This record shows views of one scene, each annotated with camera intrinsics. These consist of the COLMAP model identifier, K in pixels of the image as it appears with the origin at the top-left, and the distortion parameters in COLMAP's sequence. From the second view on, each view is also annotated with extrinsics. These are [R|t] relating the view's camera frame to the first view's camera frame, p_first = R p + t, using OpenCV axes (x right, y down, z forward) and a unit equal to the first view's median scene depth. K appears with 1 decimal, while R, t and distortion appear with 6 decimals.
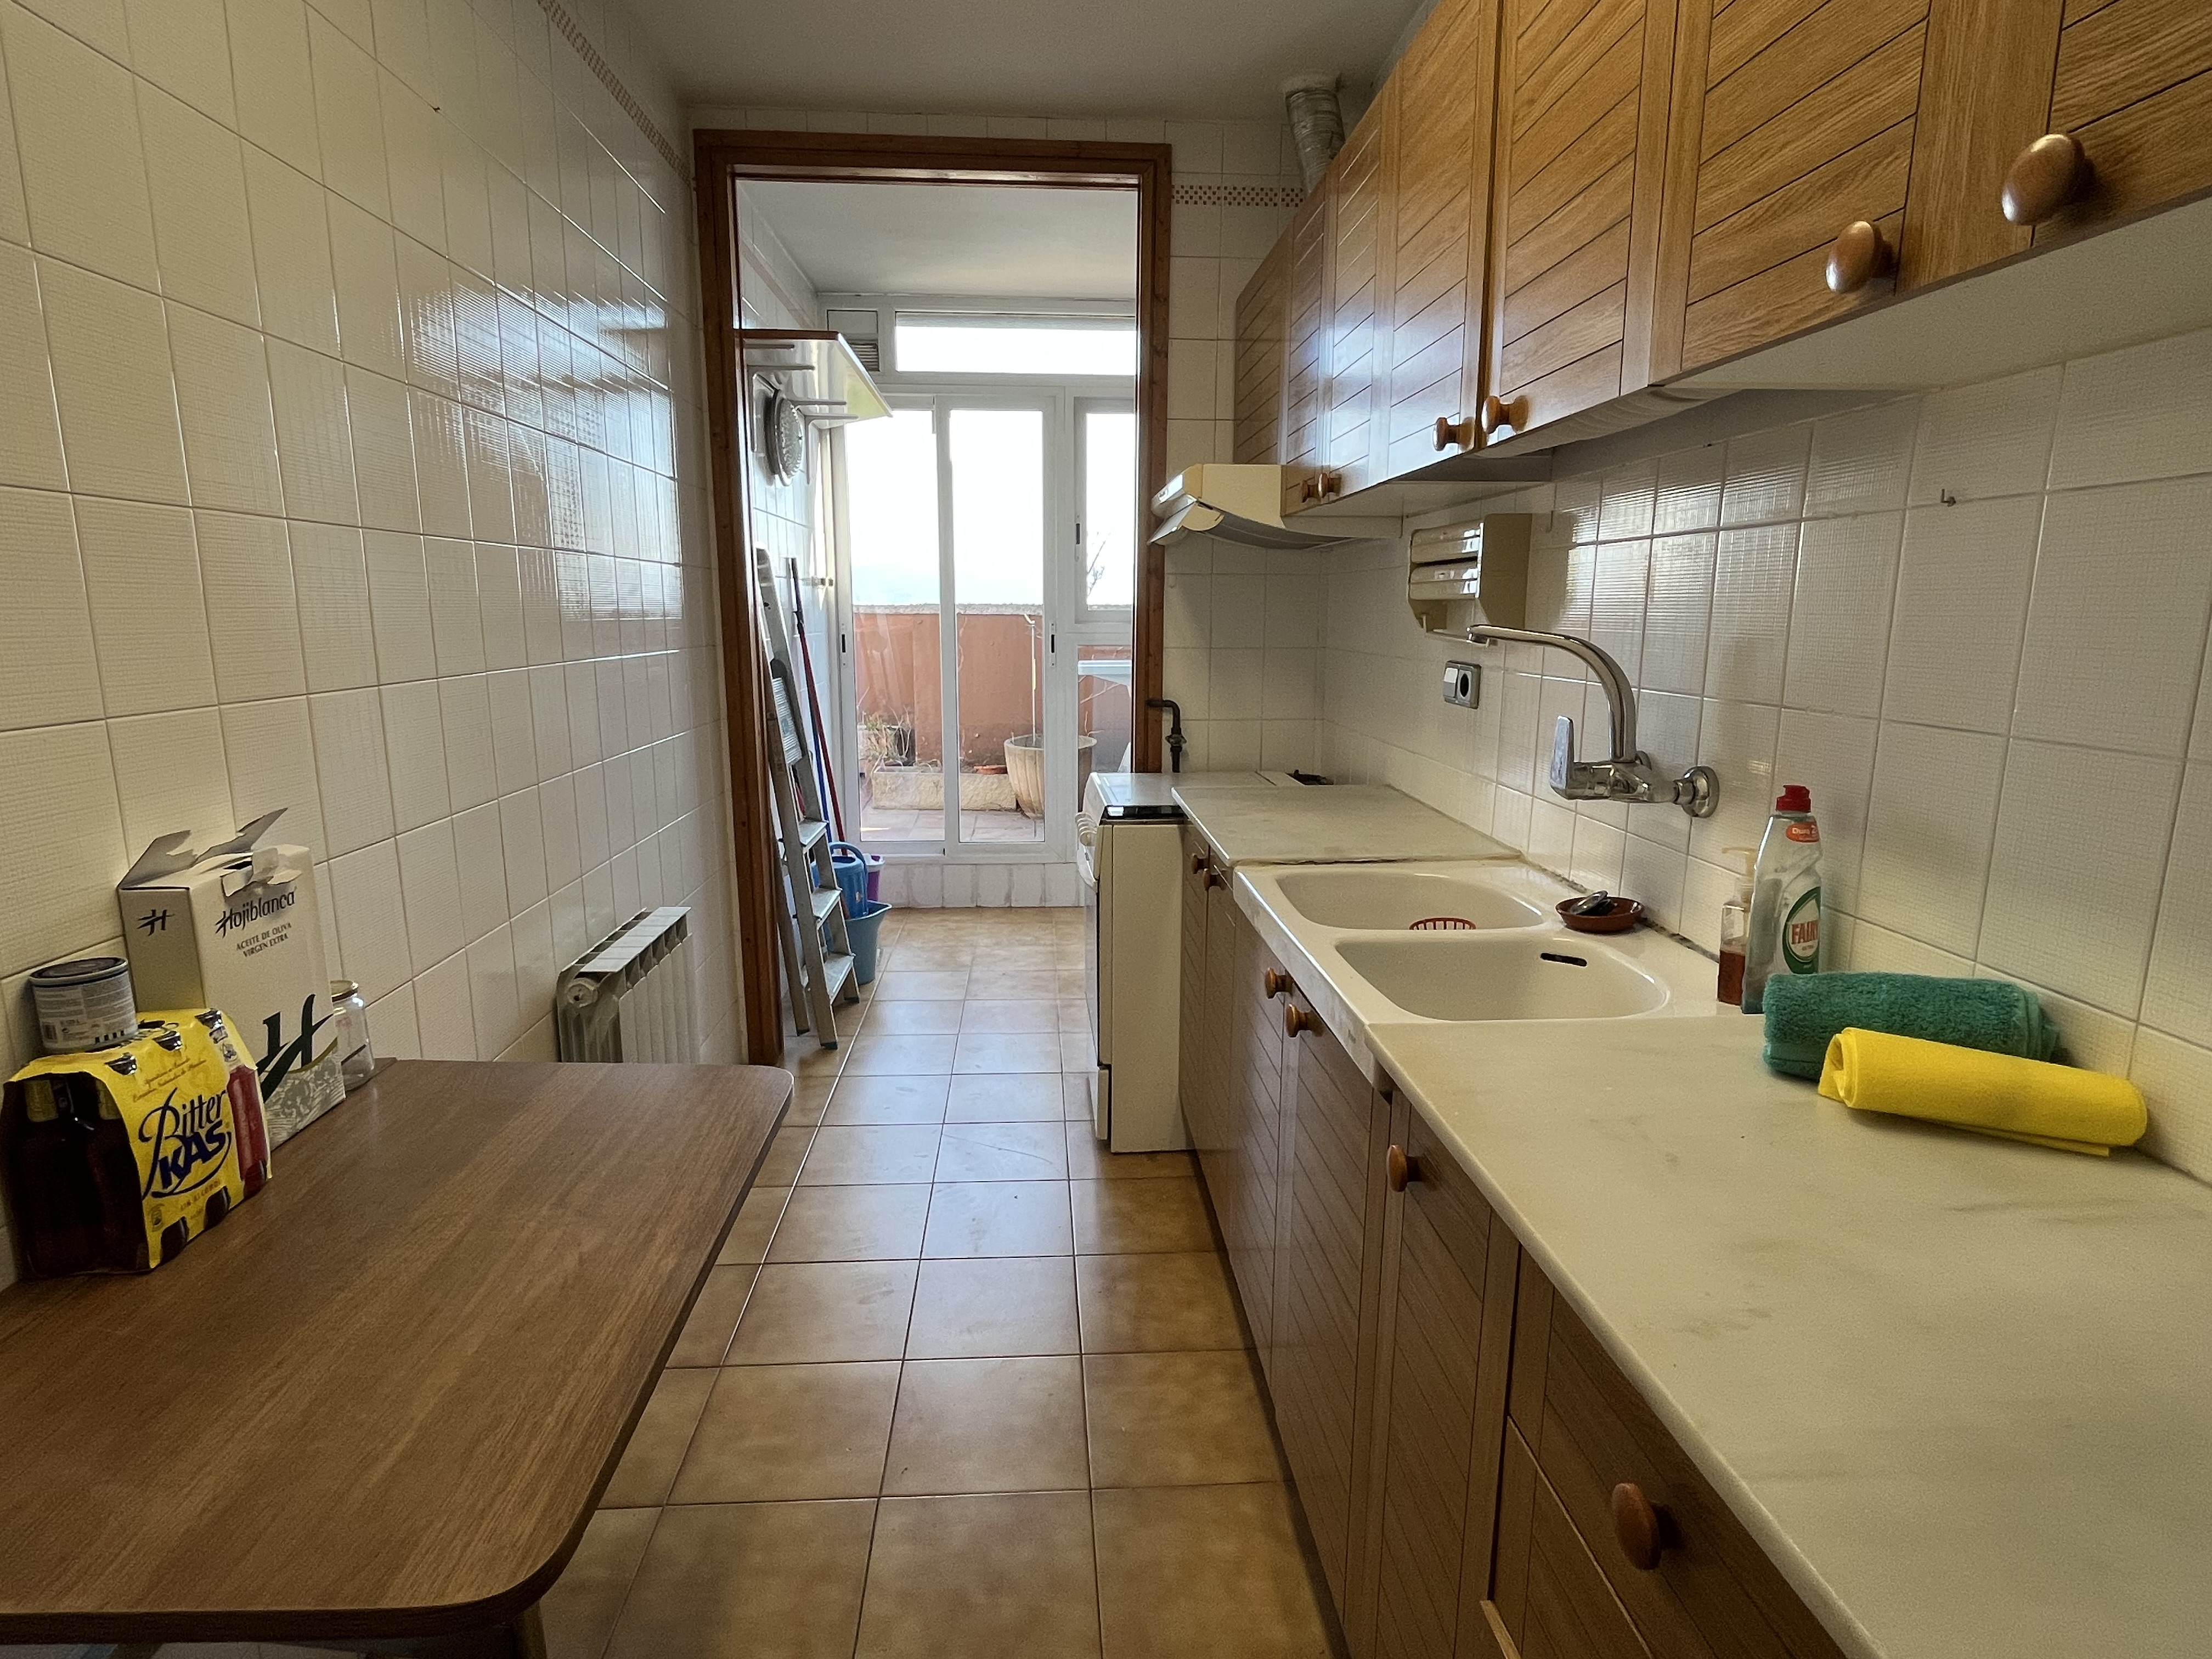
lens RADIAL K [[1128.0, 0, 1106.0], [0, 1128.0, 829.5], [0, 0, 1]] dist [-0.003072, 0.000542]
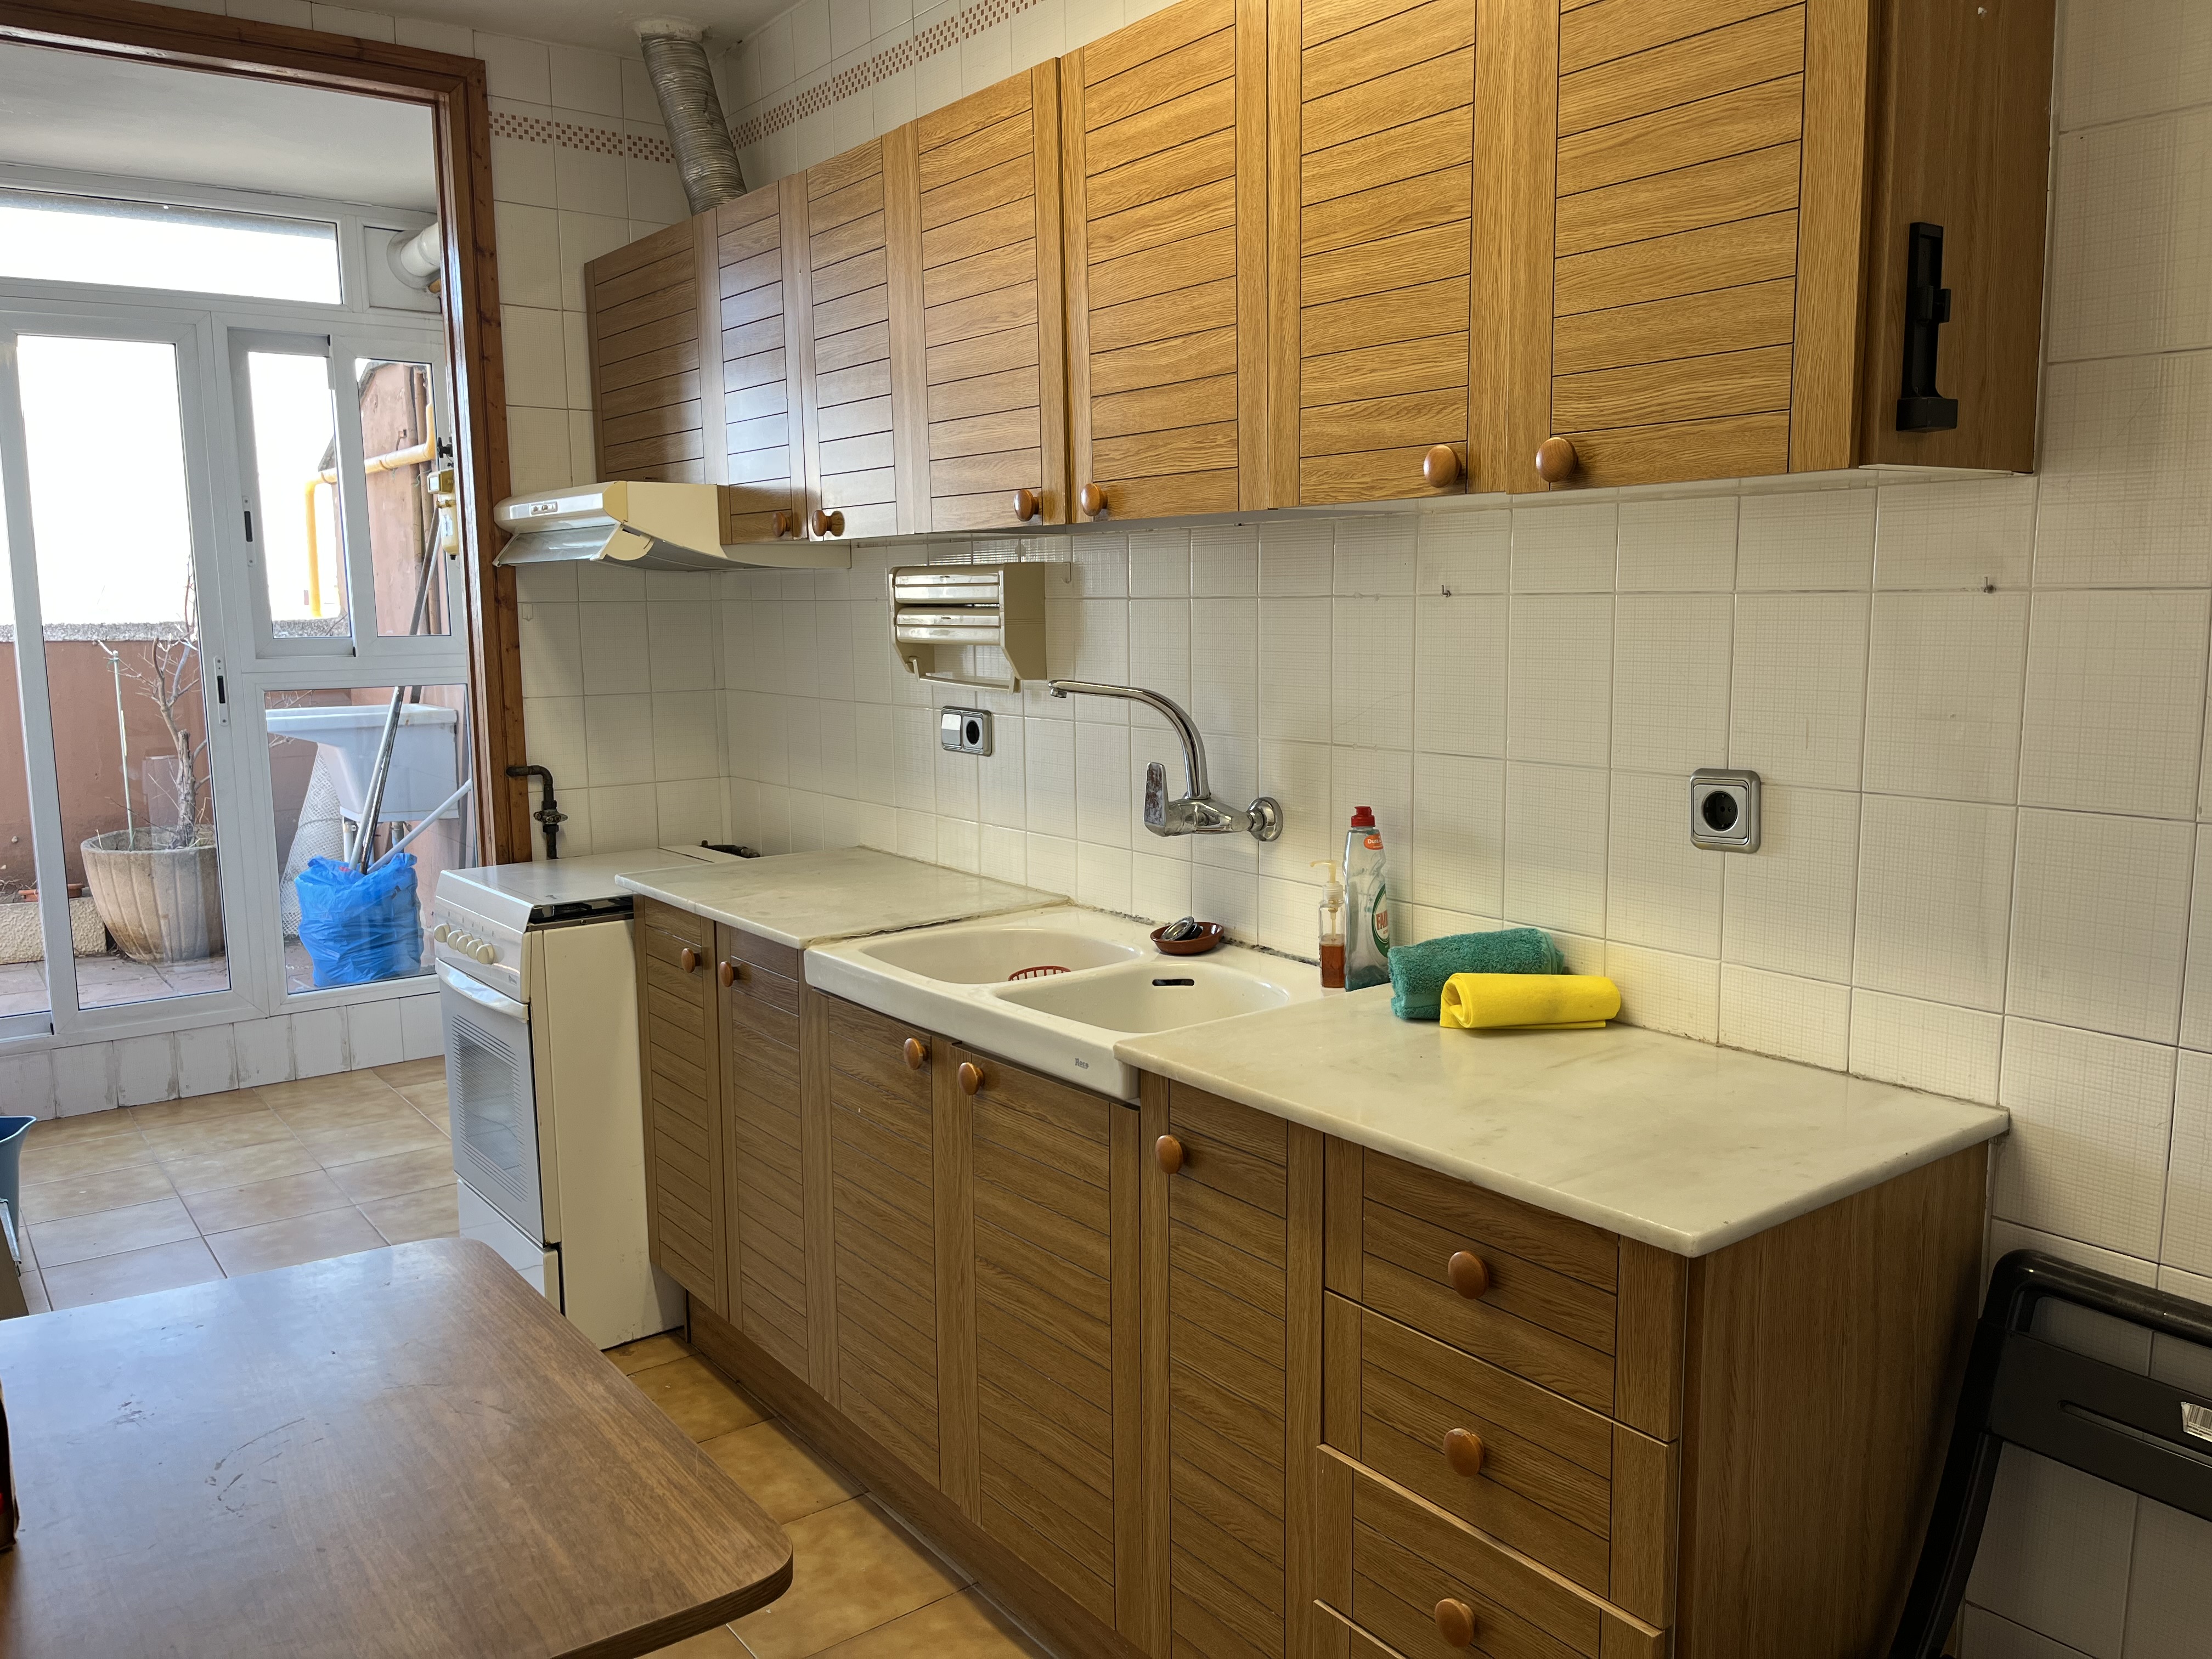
lens RADIAL K [[1676.9, 0, 1106.0], [0, 1676.9, 829.5], [0, 0, 1]] dist [0.066549, -0.101122]
pose [[0.829505, -0.086640, 0.551739, -0.420775], [0.117280, 0.992889, -0.020409, -0.005033], [-0.546047, 0.081637, 0.833767, -0.261756]]
